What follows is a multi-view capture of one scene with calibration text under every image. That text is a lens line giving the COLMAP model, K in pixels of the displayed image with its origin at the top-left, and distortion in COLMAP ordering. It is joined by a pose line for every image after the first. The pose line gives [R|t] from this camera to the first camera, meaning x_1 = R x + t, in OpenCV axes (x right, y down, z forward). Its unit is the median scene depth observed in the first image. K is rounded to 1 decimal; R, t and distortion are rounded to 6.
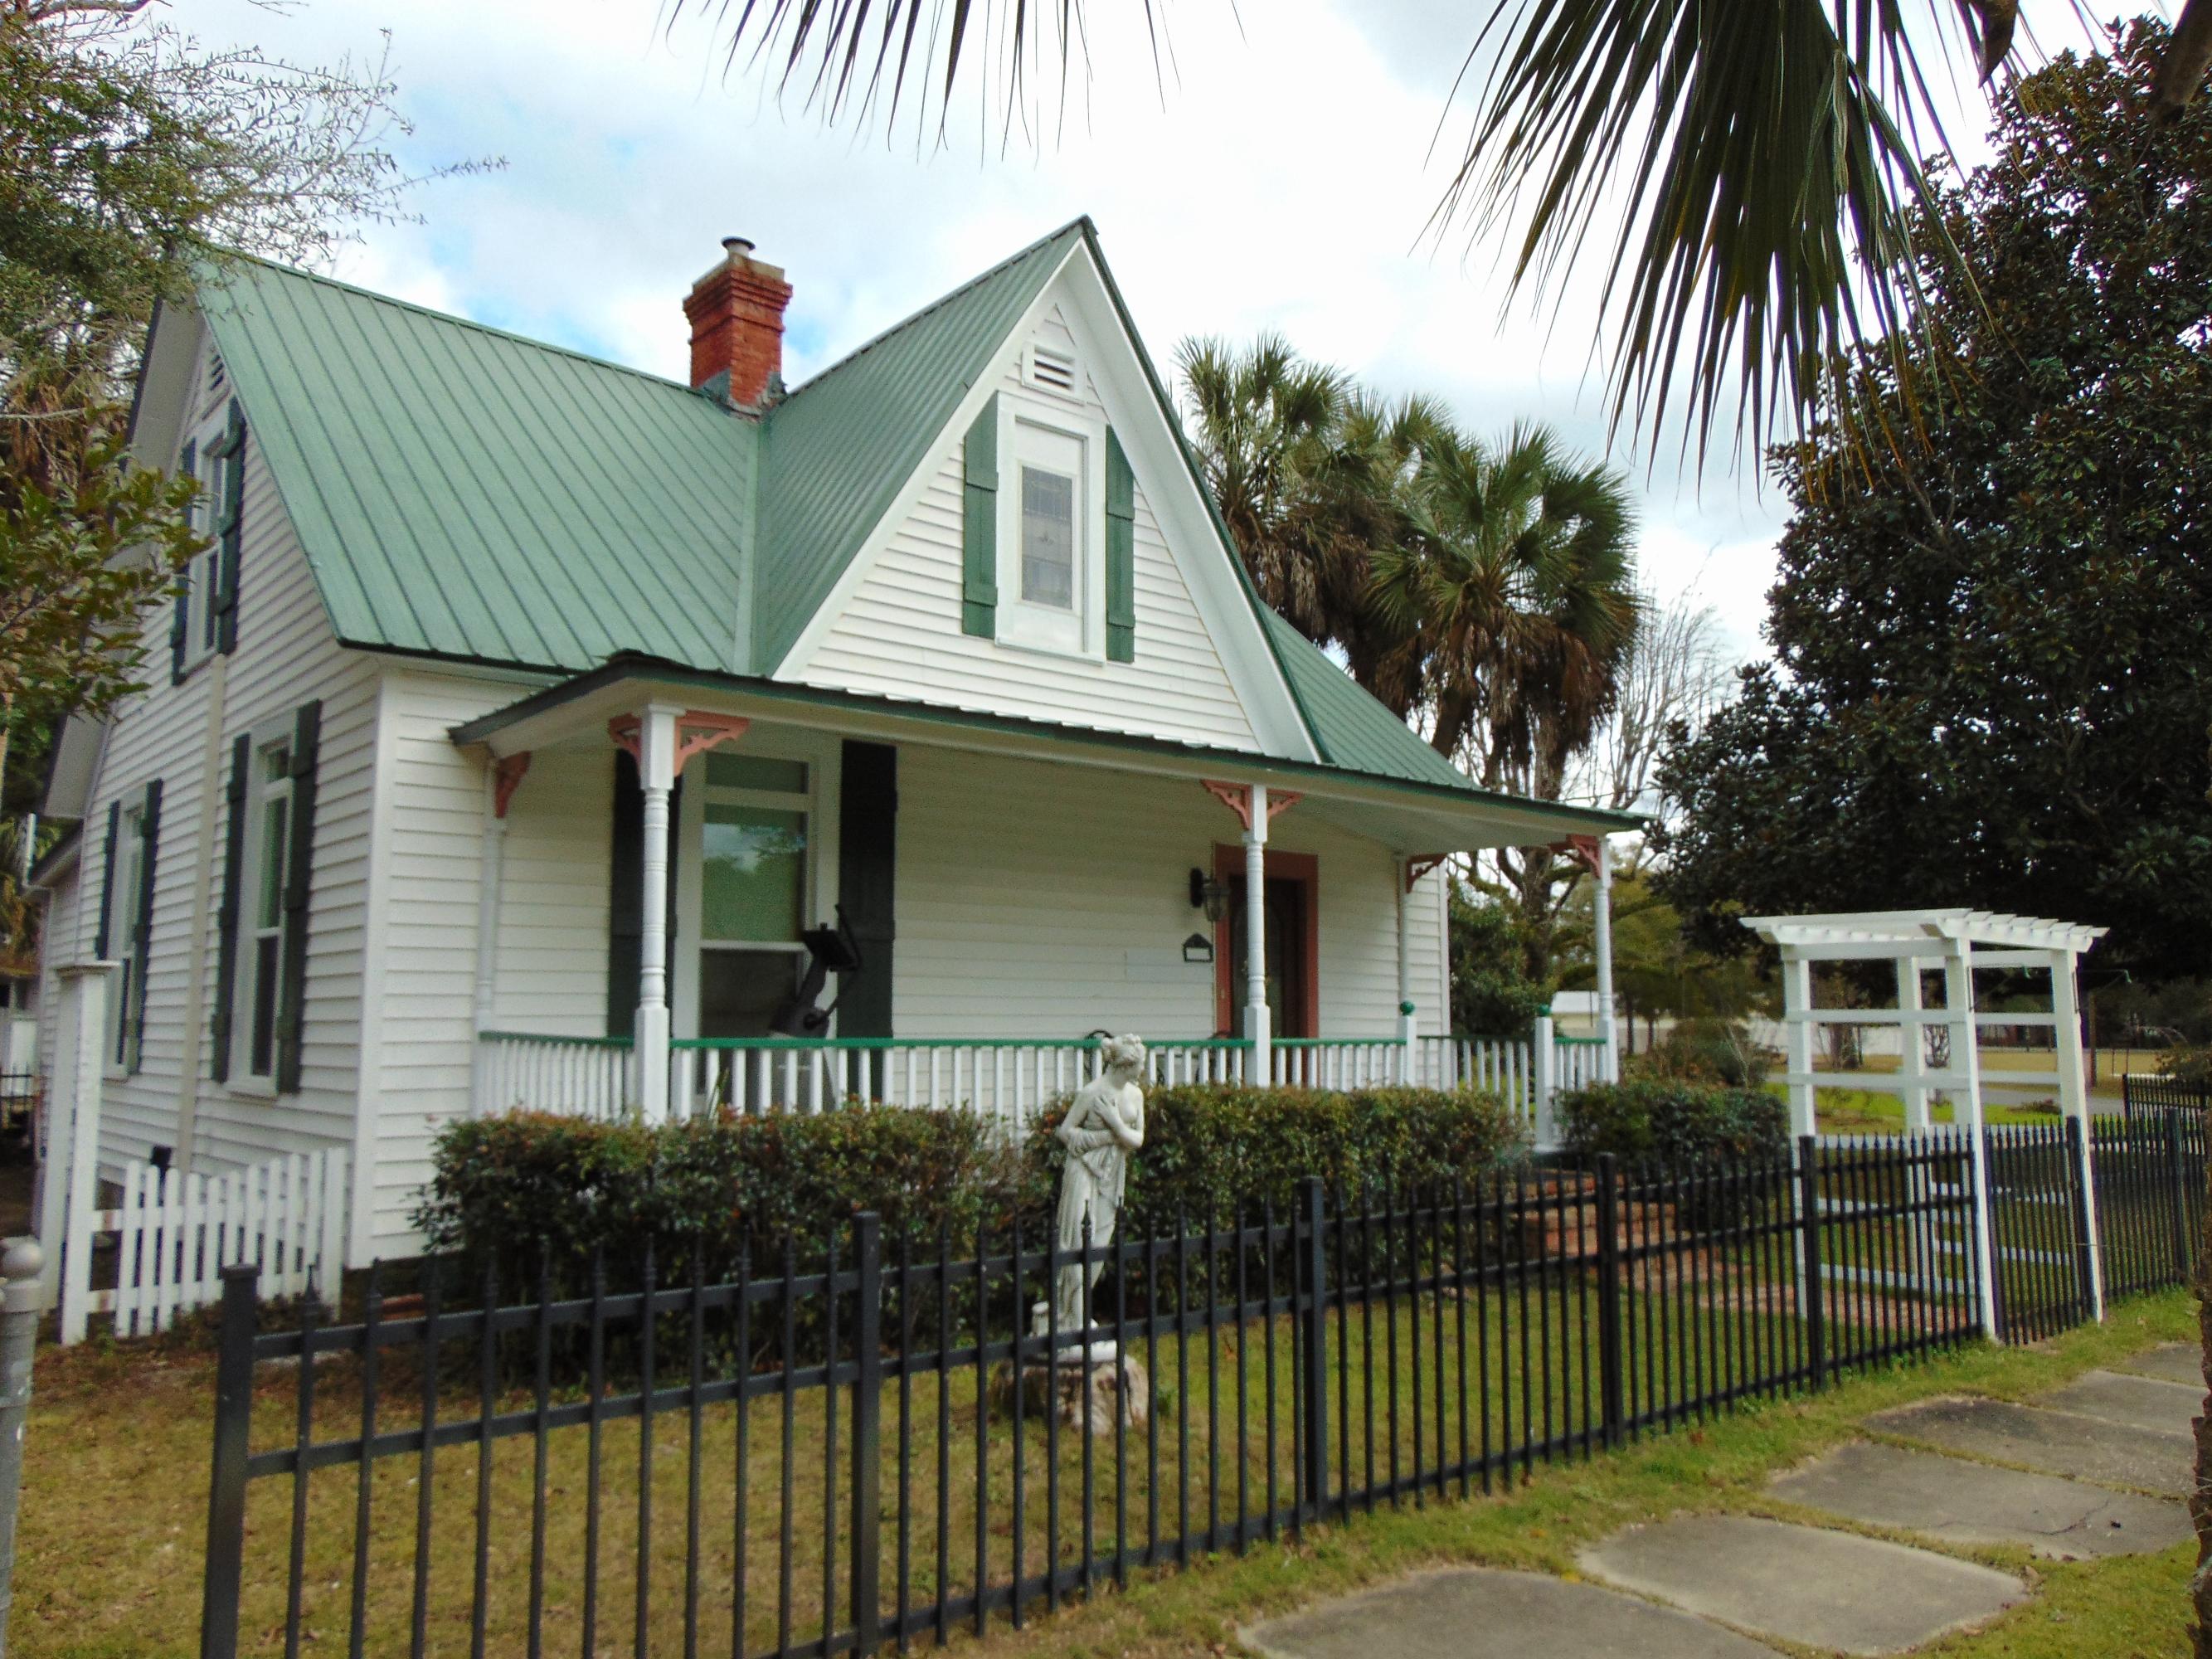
lens RADIAL K [[1640.7, 0, 1106.0], [0, 1640.7, 829.5], [0, 0, 1]] dist [-0.005221, 0.002619]
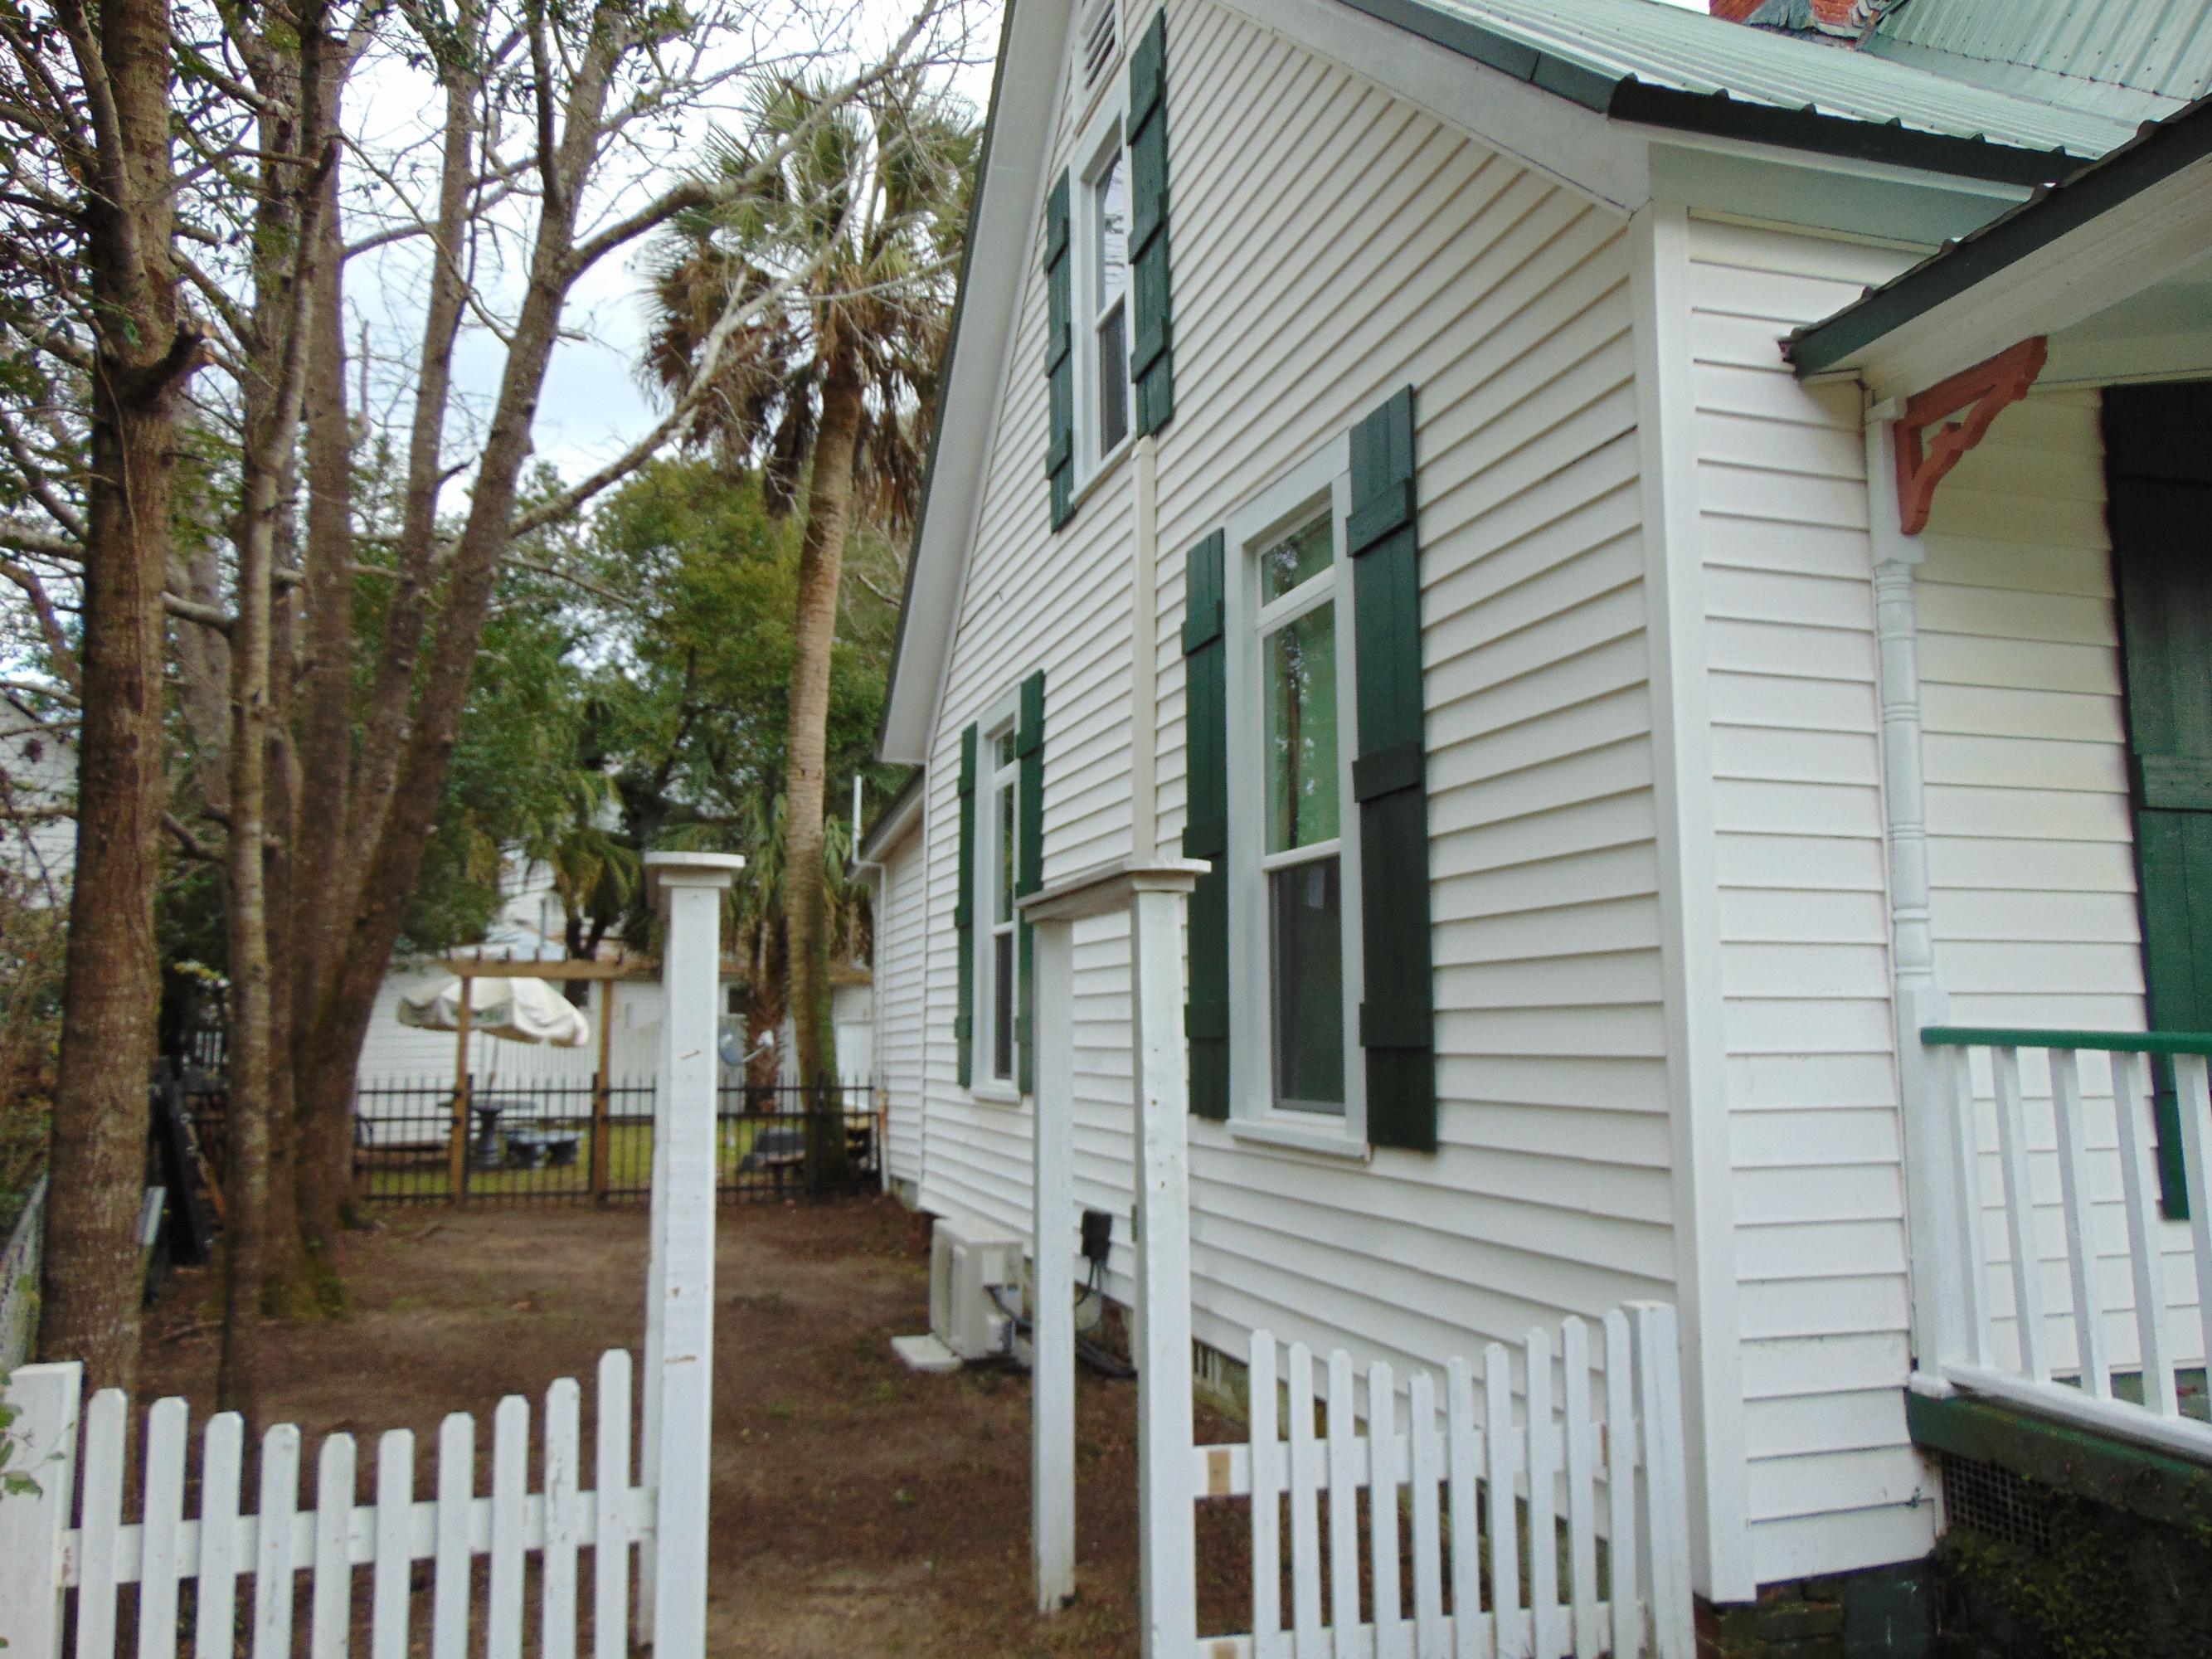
lens RADIAL K [[1661.0, 0, 1101.5], [0, 1661.0, 890.6], [0, 0, 1]] dist [0.012827, 0.003509]
pose [[0.917456, -0.030717, -0.396650, -0.289147], [0.043218, 0.998810, 0.022615, 0.049067], [0.395483, -0.037891, 0.917691, 0.374974]]
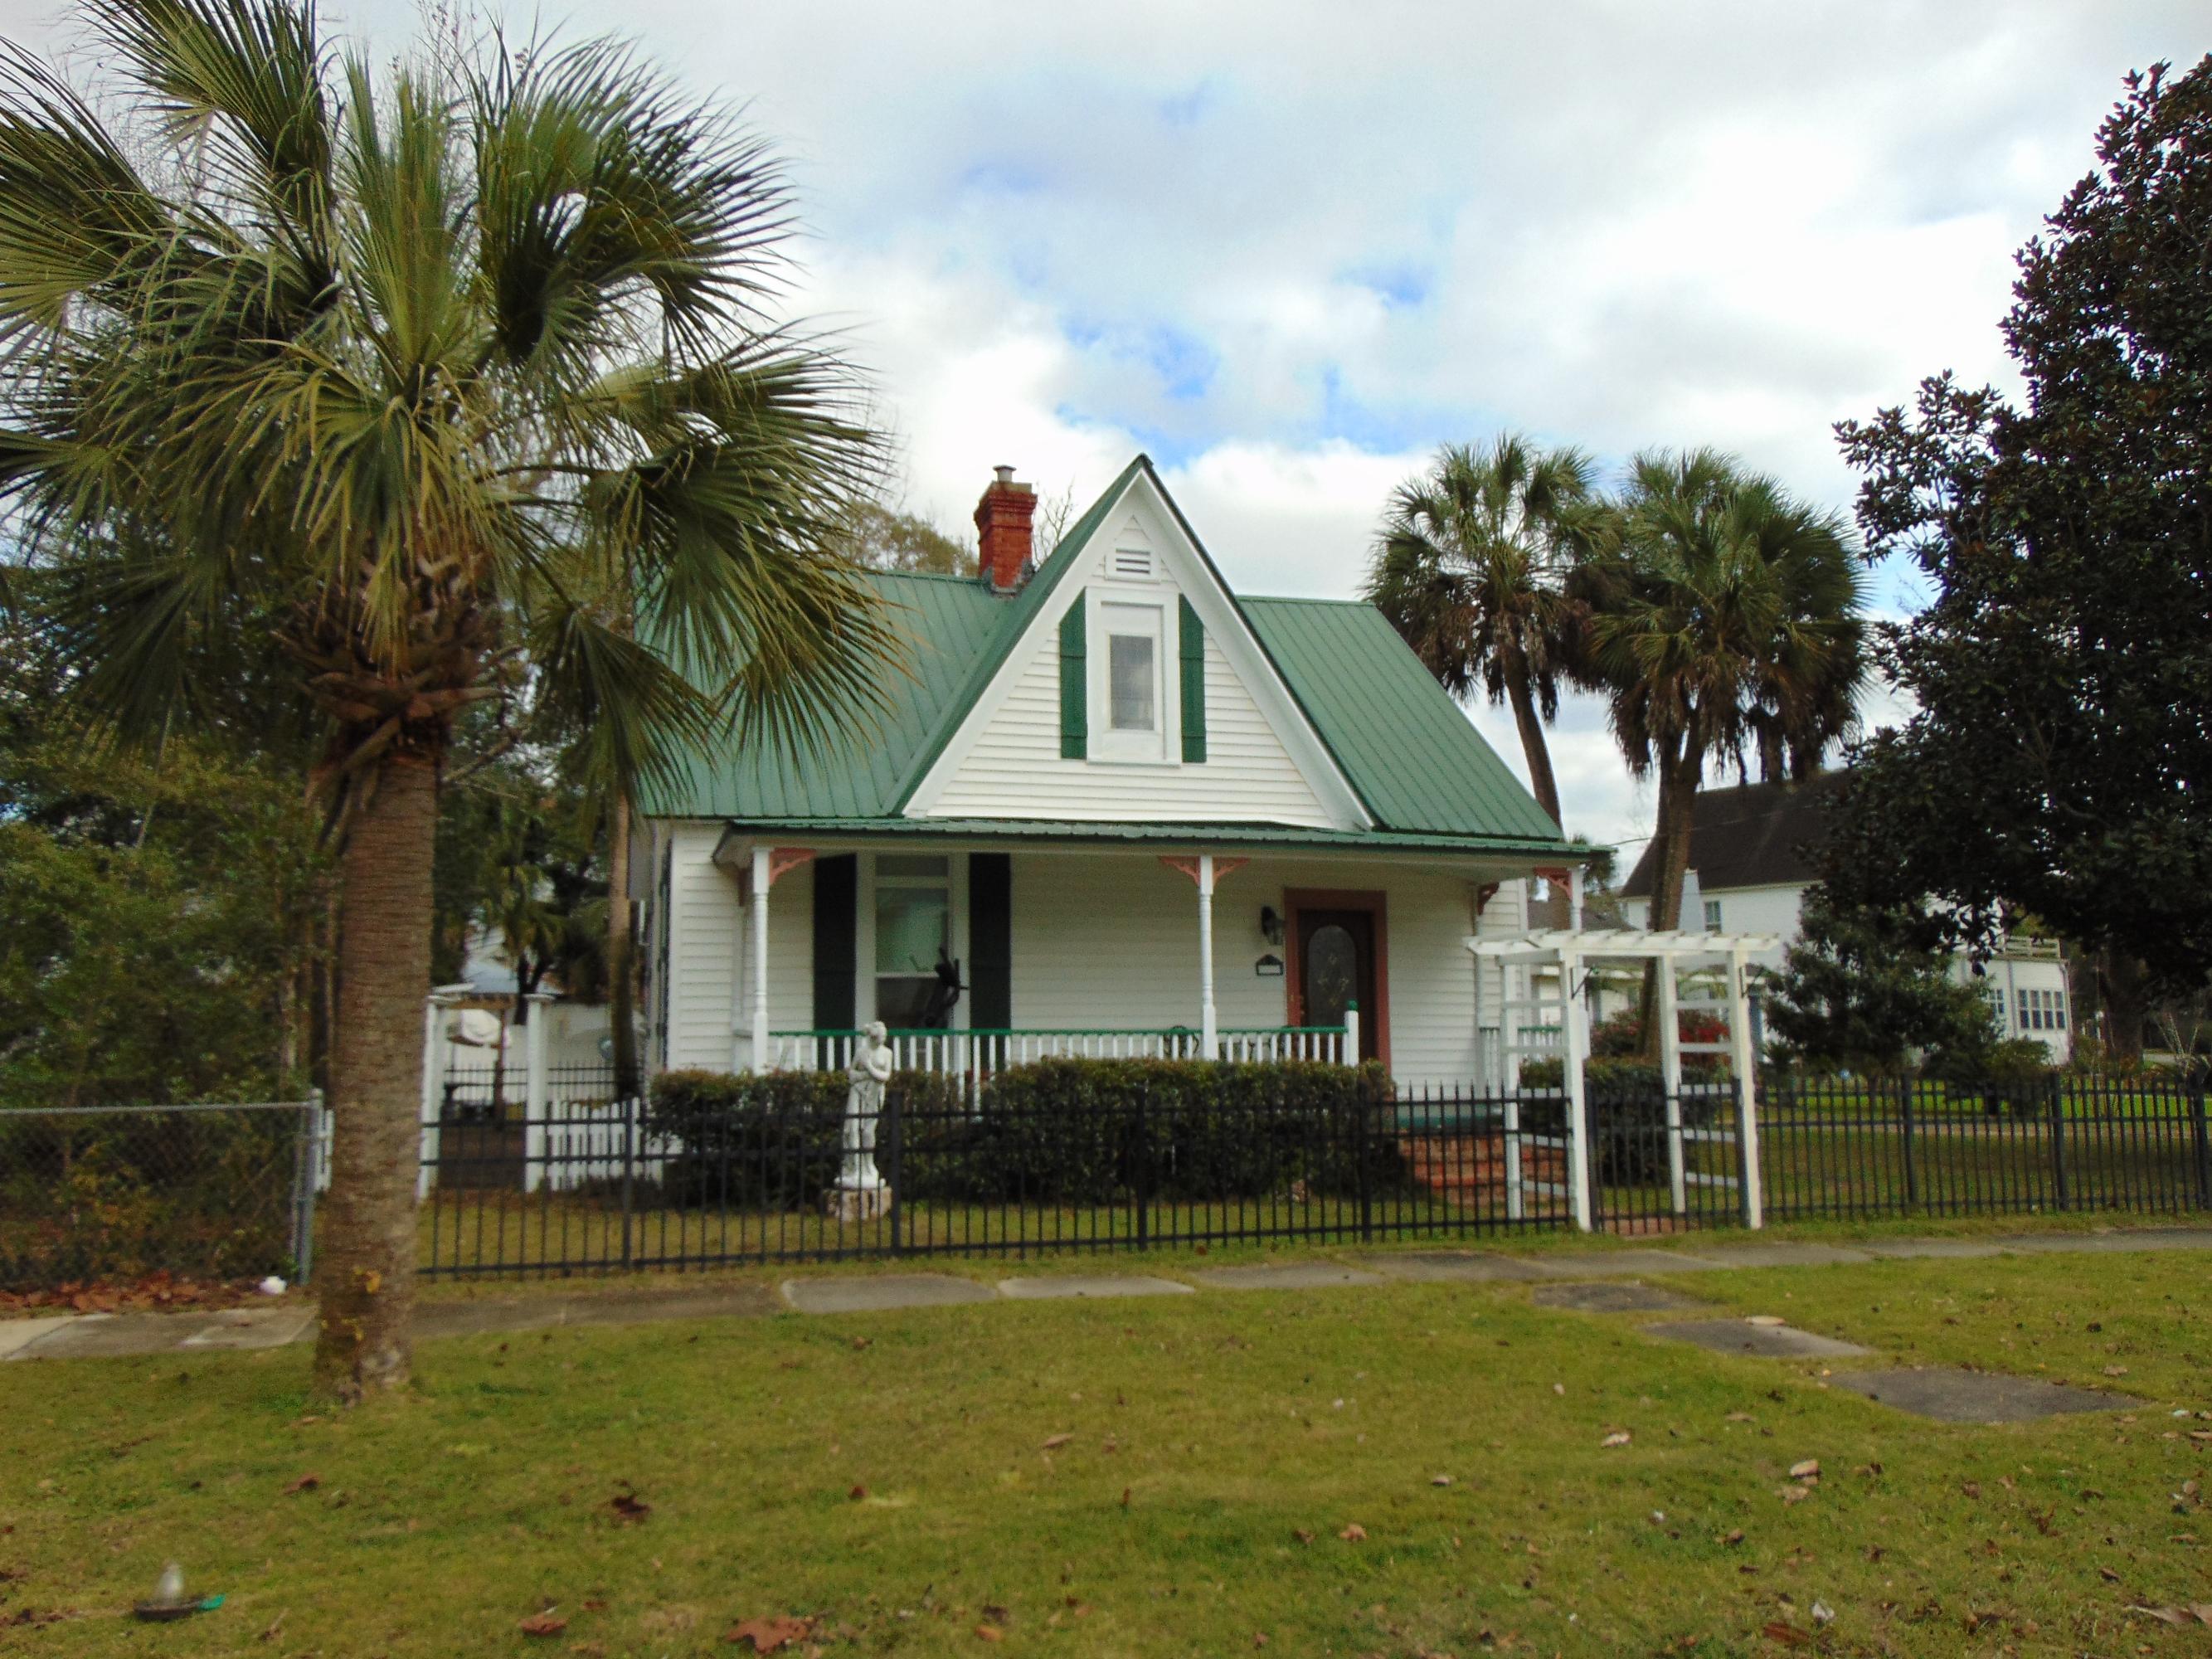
lens RADIAL K [[1614.7, 0, 1119.9], [0, 1614.7, 873.7], [0, 0, 1]] dist [-0.003375, -0.003169]
pose [[0.919026, -0.050299, -0.390975, 0.492984], [0.057737, 0.998305, 0.007285, -0.022148], [0.389946, -0.029268, 0.920372, -0.301377]]
